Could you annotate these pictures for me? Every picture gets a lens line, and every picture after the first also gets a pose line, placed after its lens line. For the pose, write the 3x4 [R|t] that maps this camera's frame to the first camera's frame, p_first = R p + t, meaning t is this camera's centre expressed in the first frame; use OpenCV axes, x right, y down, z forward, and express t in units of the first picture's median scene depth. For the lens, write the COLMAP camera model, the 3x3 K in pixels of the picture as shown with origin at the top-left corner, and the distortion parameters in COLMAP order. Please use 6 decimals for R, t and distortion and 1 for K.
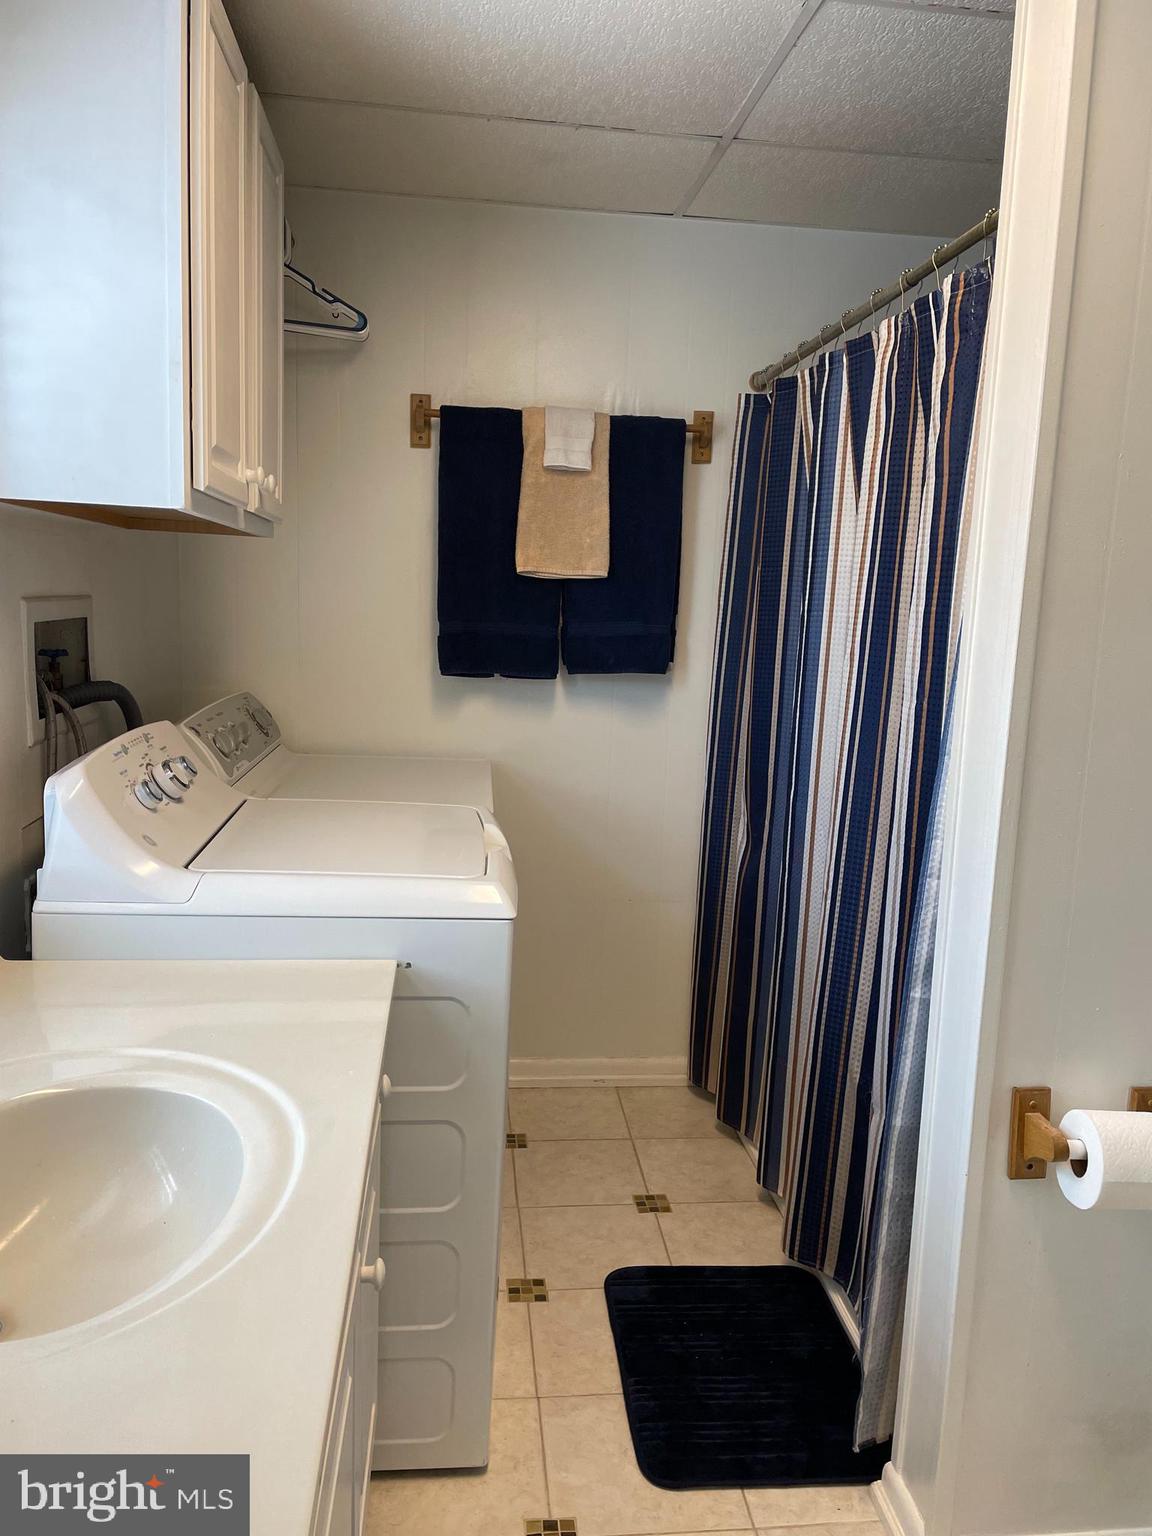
lens RADIAL K [[1184.8, 0, 576.5], [0, 1184.8, 759.8], [0, 0, 1]] dist [0.091672, -0.122440]
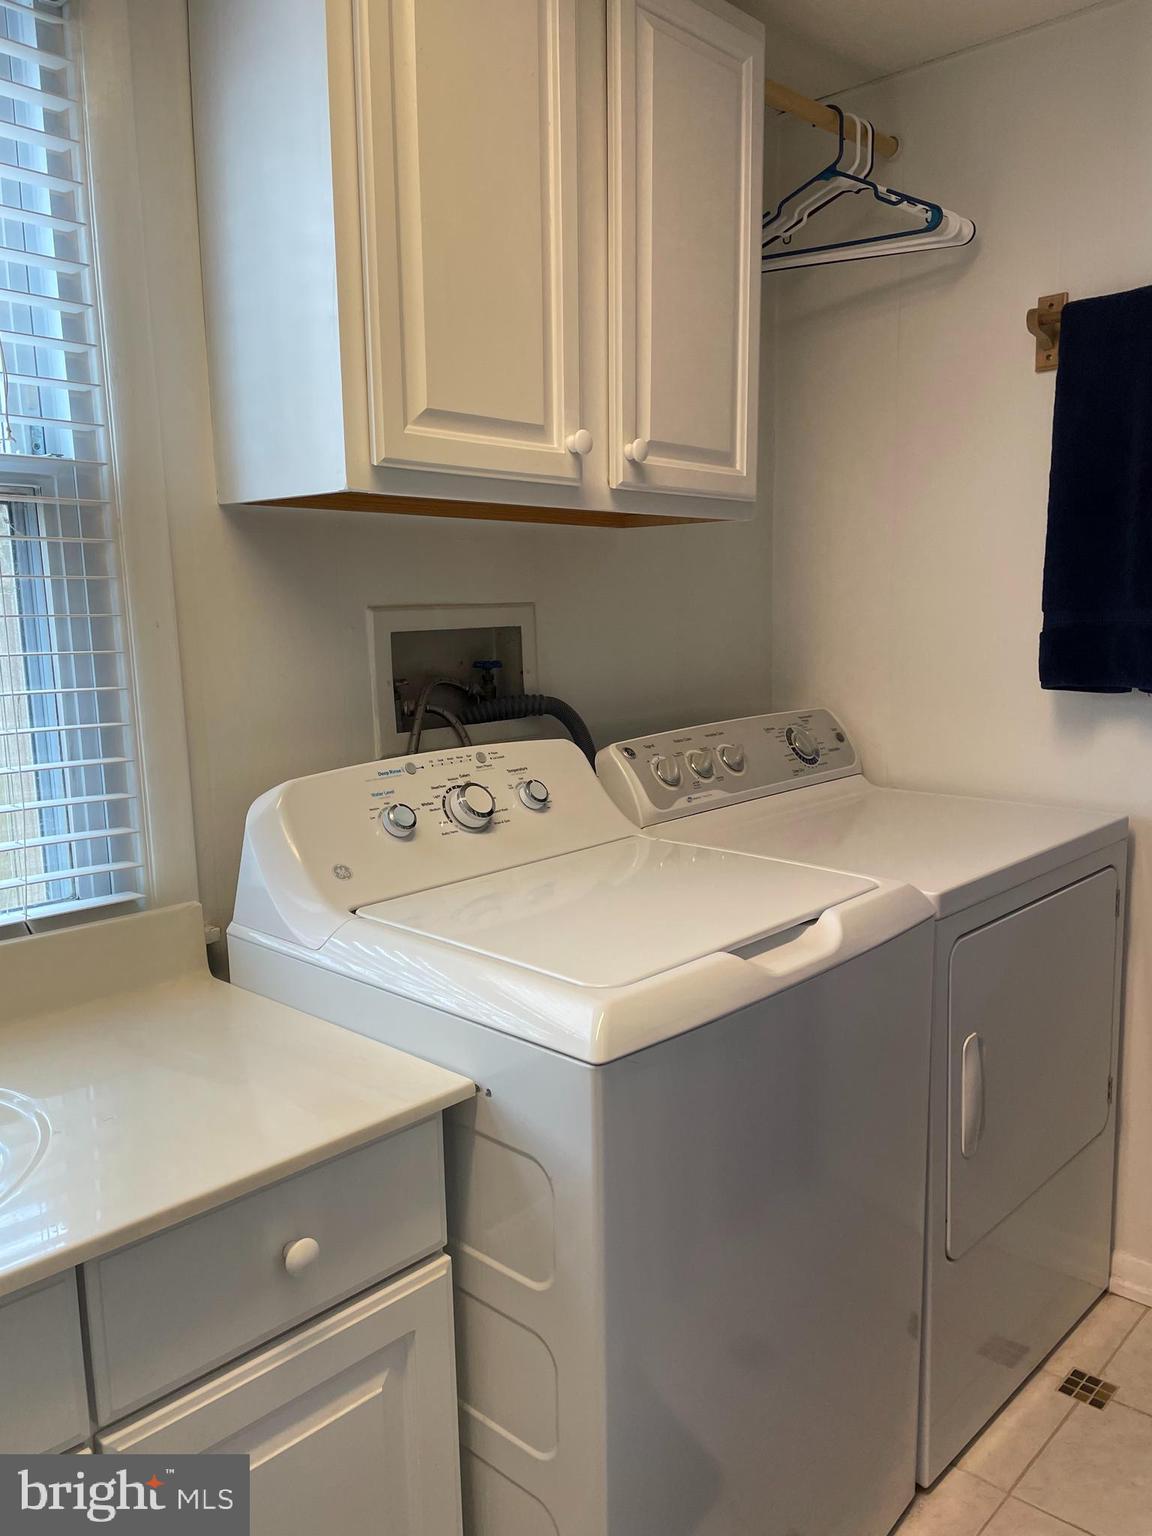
lens RADIAL K [[1184.8, 0, 576.5], [0, 1184.8, 759.8], [0, 0, 1]] dist [0.091672, -0.122440]
pose [[0.645479, 0.052533, -0.761969, 0.283520], [-0.060395, 0.998019, 0.017646, -0.028590], [0.761386, 0.034629, 0.647373, 0.375006]]
